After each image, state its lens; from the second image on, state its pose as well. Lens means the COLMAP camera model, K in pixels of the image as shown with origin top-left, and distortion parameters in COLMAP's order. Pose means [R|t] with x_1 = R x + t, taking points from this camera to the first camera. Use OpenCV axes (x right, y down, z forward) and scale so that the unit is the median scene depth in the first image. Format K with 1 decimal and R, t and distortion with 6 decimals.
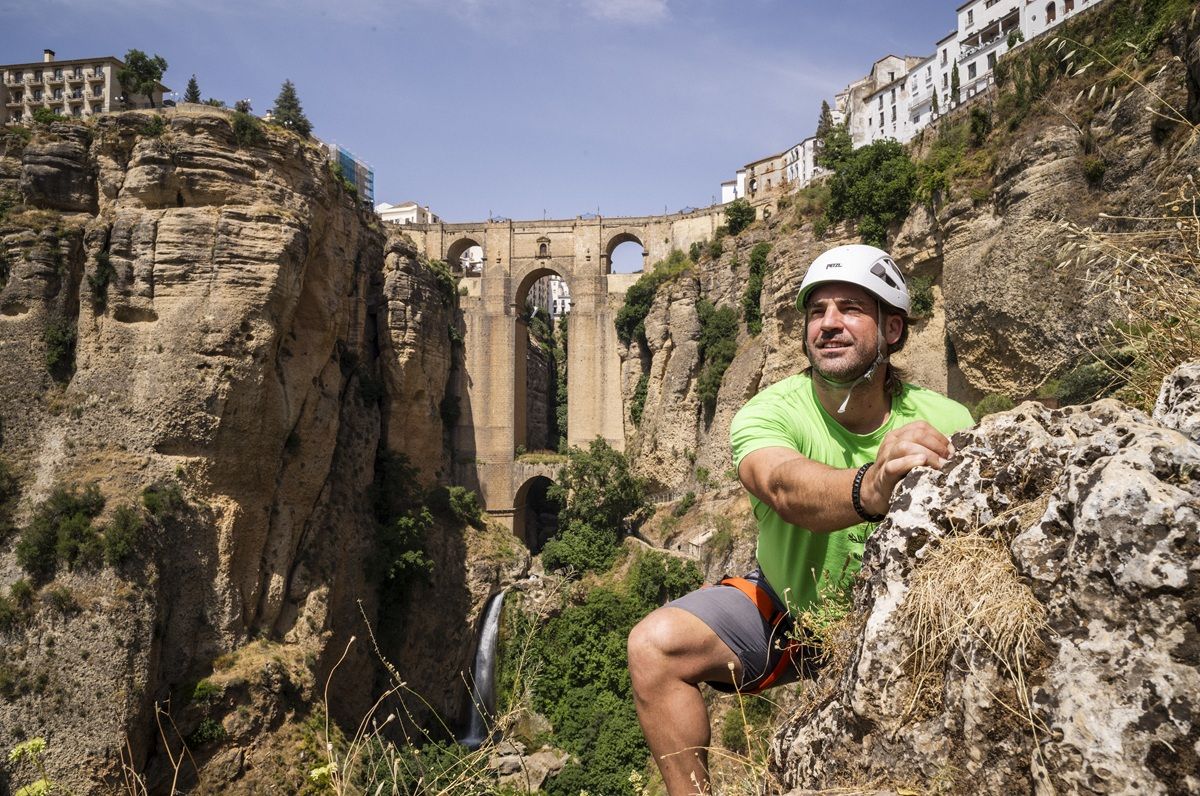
lens RADIAL K [[822.1, 0, 600.0], [0, 822.1, 398.0], [0, 0, 1]] dist [0.084765, 0.000543]
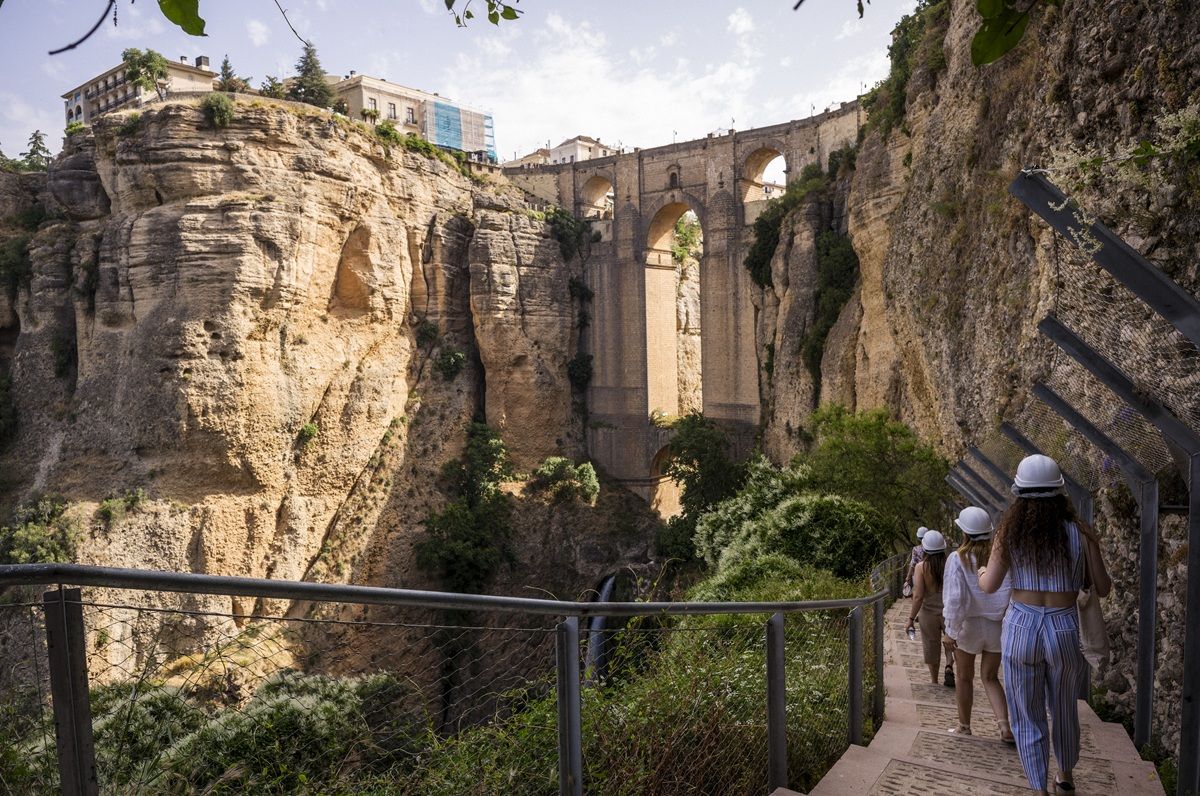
lens RADIAL K [[822.1, 0, 600.0], [0, 822.1, 398.0], [0, 0, 1]] dist [0.084765, 0.000543]
pose [[0.900397, 0.004646, -0.435045, 0.275816], [0.043780, 0.993900, 0.101223, -0.054079], [0.432861, -0.110188, 0.894701, 0.211840]]
